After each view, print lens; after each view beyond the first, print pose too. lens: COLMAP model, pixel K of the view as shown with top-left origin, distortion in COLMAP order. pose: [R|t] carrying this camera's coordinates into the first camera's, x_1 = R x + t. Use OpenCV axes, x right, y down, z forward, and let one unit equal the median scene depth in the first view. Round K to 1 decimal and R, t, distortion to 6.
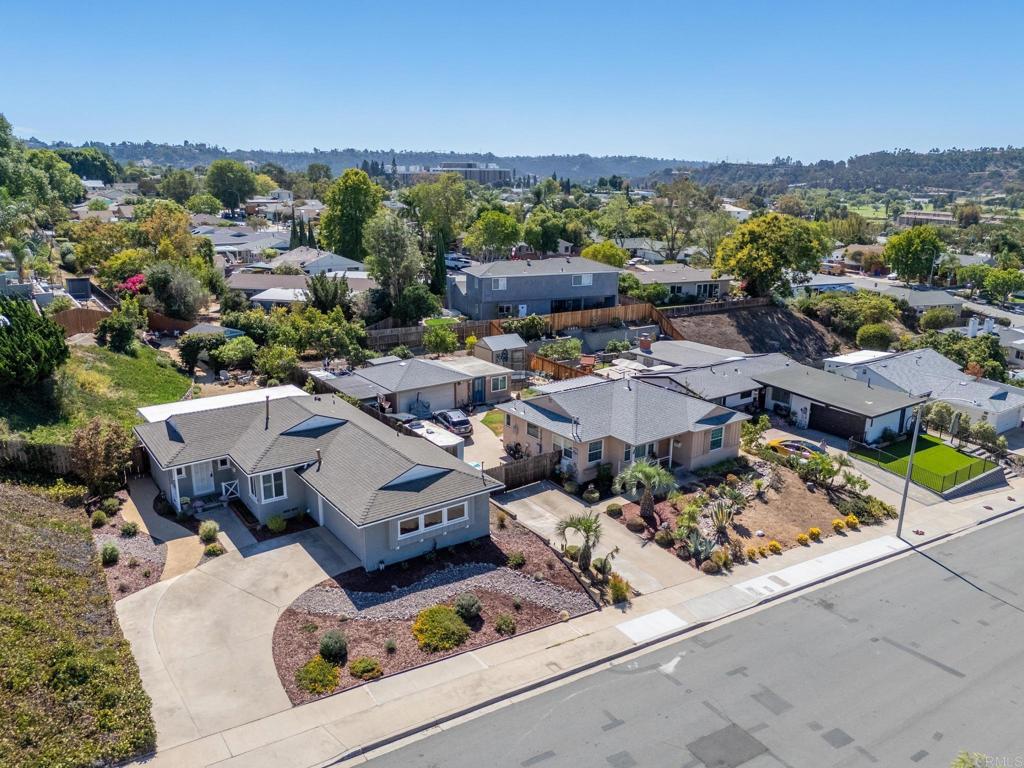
lens RADIAL K [[753.6, 0, 512.0], [0, 753.6, 384.0], [0, 0, 1]] dist [0.063382, -0.061988]
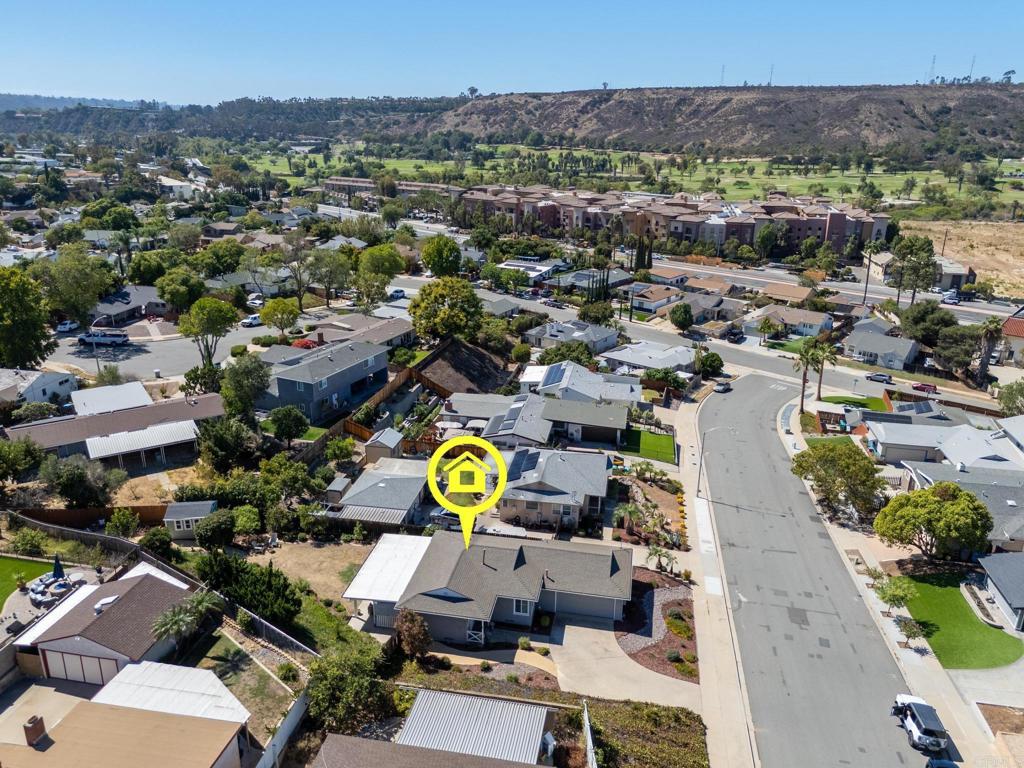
lens RADIAL K [[753.6, 0, 512.0], [0, 753.6, 384.0], [0, 0, 1]] dist [0.063382, -0.061988]
pose [[0.719879, -0.231456, 0.654372, -1.376283], [0.182040, 0.972720, 0.143794, -0.591243], [-0.669803, 0.015608, 0.742375, -0.184140]]
